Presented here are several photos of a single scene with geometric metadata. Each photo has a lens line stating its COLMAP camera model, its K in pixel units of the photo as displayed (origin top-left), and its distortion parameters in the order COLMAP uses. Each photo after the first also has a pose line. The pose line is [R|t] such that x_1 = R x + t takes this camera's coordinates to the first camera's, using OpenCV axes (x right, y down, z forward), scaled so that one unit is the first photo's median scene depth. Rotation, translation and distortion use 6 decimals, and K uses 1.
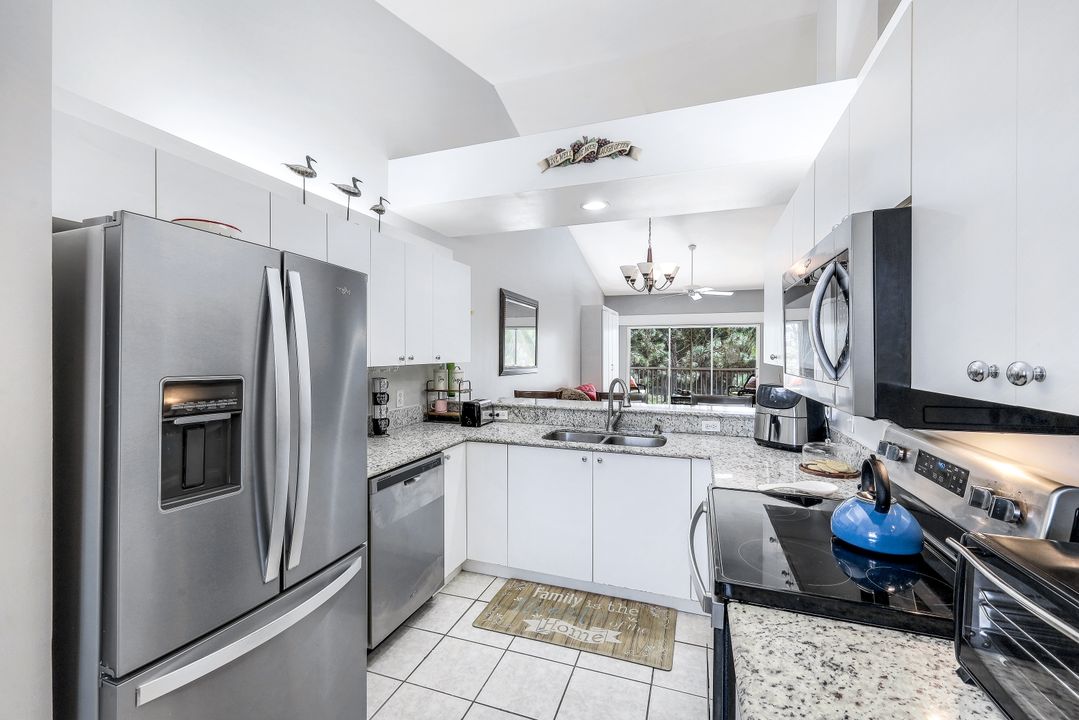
lens RADIAL K [[445.6, 0, 535.4], [0, 445.6, 357.6], [0, 0, 1]] dist [0.000403, 0.000245]
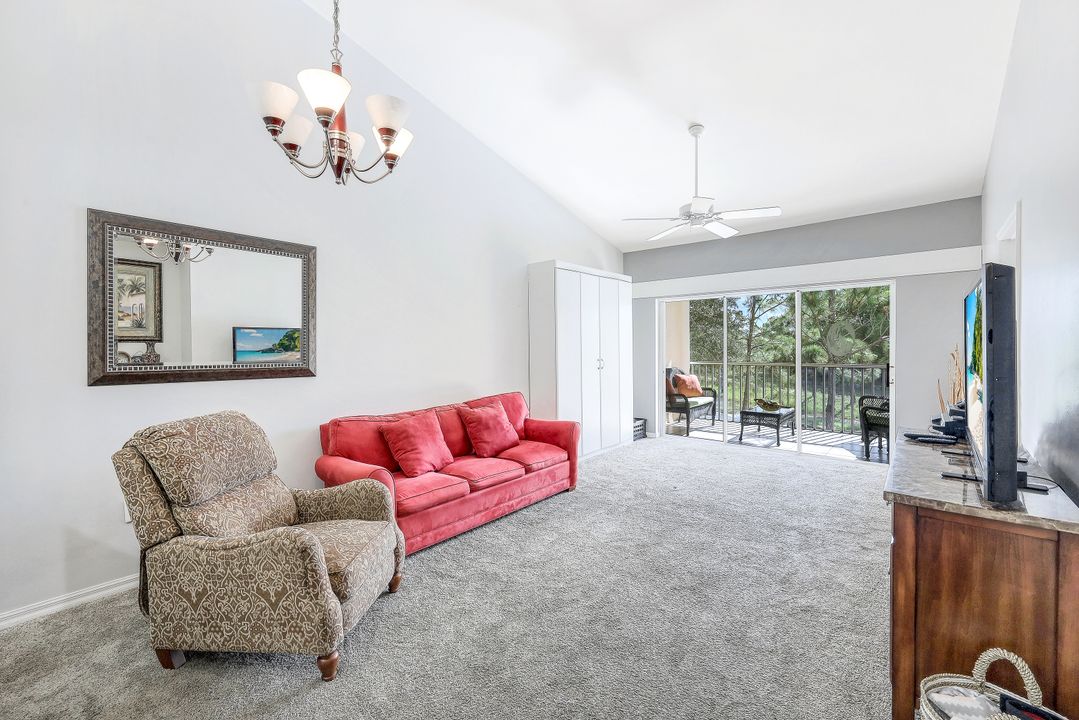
lens RADIAL K [[446.2, 0, 537.5], [0, 446.2, 350.9], [0, 0, 1]] dist [0.000140, 0.000518]
pose [[0.932875, -0.005025, -0.360165, 1.099994], [0.006178, 0.999979, 0.002049, 0.007956], [0.360147, -0.004136, 0.932886, 1.383860]]
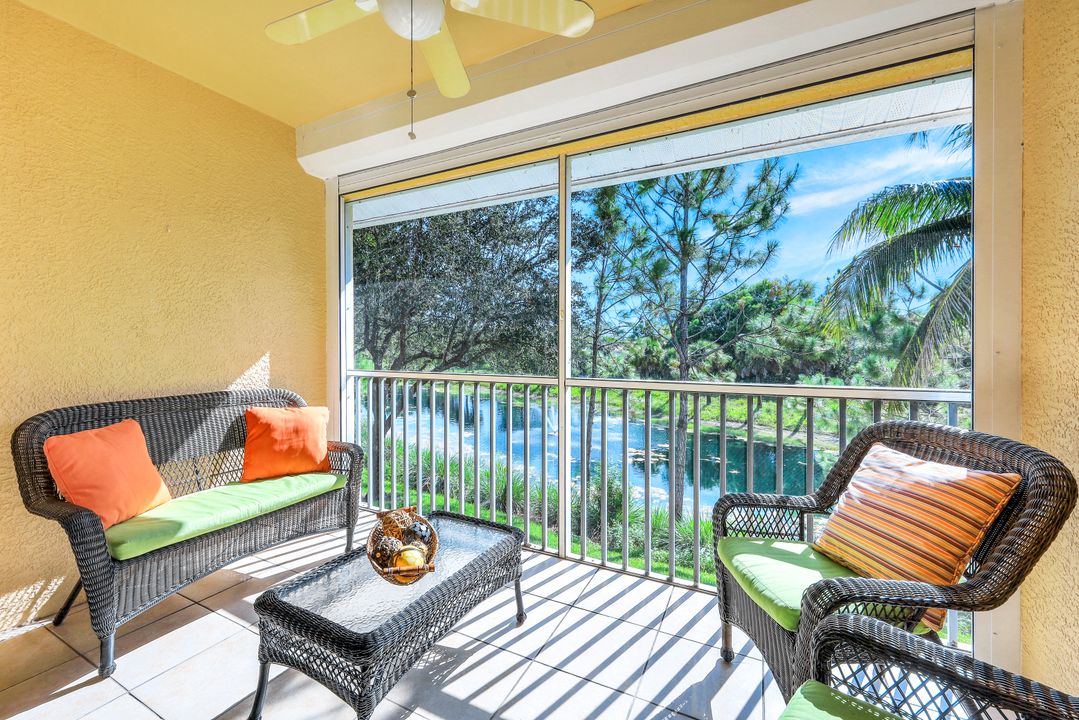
lens RADIAL K [[438.8, 0, 535.3], [0, 438.8, 347.0], [0, 0, 1]] dist [-0.001229, -0.000278]
pose [[0.991847, -0.002189, -0.127413, 1.663021], [0.000950, 0.999952, -0.009781, 0.046093], [0.127429, 0.009580, 0.991801, 3.553885]]
